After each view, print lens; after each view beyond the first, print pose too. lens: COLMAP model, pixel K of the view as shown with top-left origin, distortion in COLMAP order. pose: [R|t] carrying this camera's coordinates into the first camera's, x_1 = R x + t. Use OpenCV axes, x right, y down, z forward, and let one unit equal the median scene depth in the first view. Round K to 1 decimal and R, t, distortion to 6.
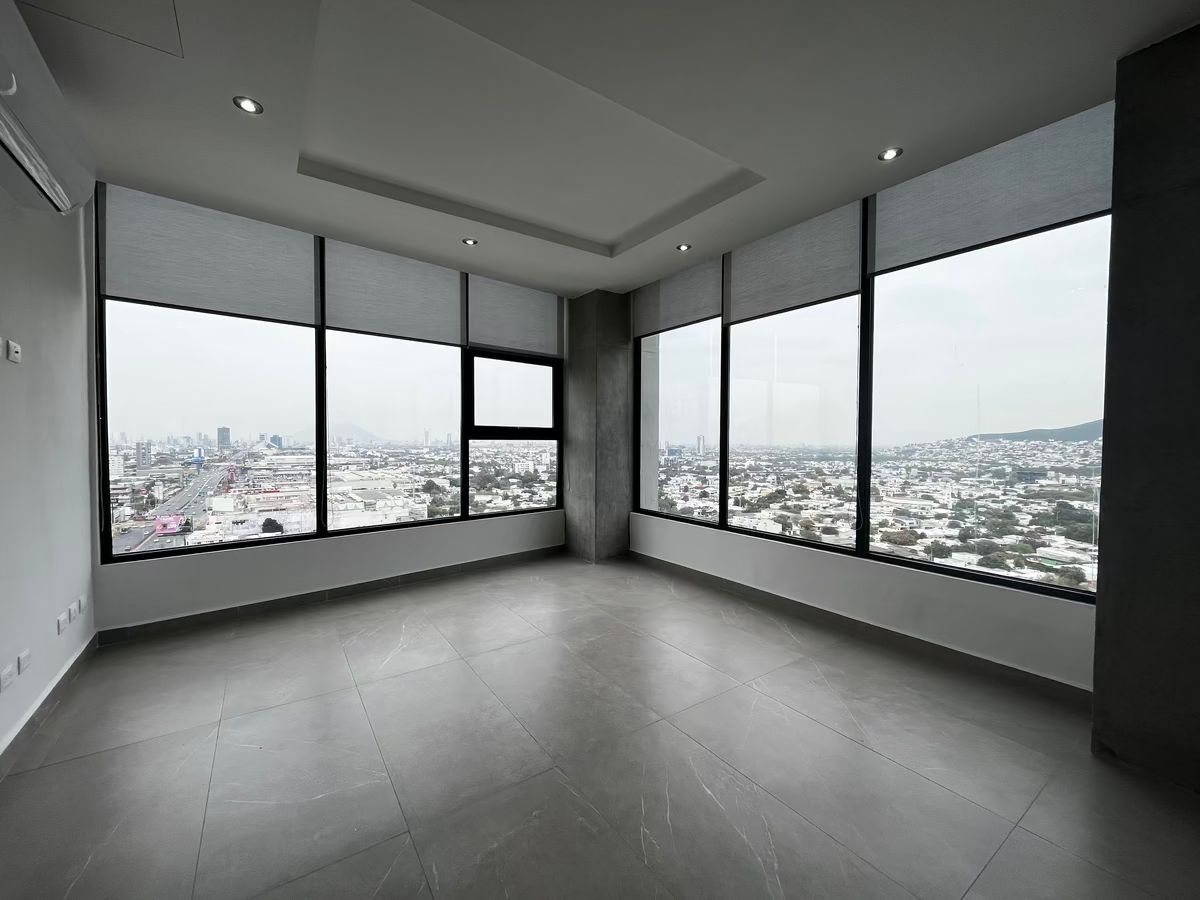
lens RADIAL K [[479.4, 0, 583.8], [0, 479.4, 380.9], [0, 0, 1]] dist [-0.003140, -0.000078]
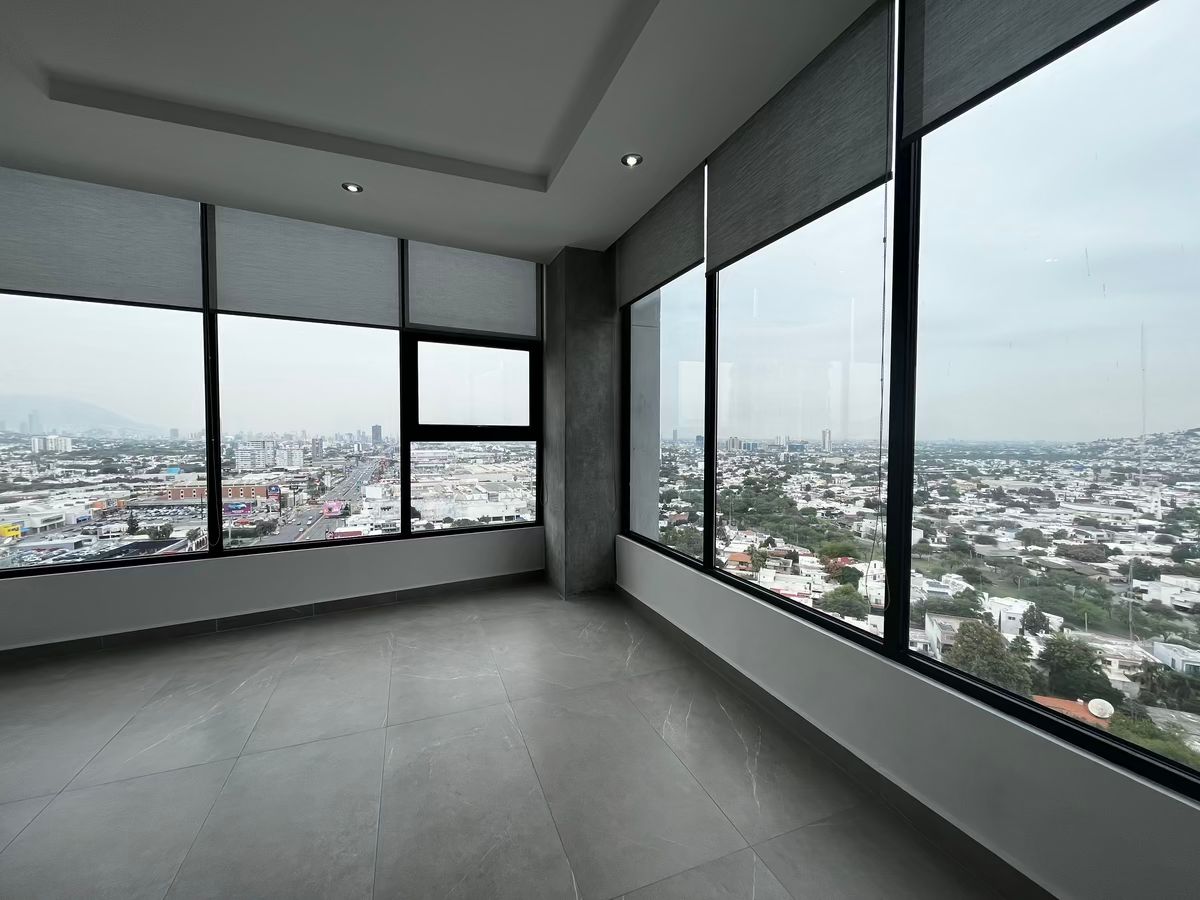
lens RADIAL K [[479.4, 0, 589.2], [0, 479.4, 394.0], [0, 0, 1]] dist [-0.003140, -0.000078]
pose [[0.974880, -0.021945, -0.221648, 0.213710], [0.030007, 0.999003, 0.033068, 0.019612], [0.220702, -0.038888, 0.974566, 0.230685]]
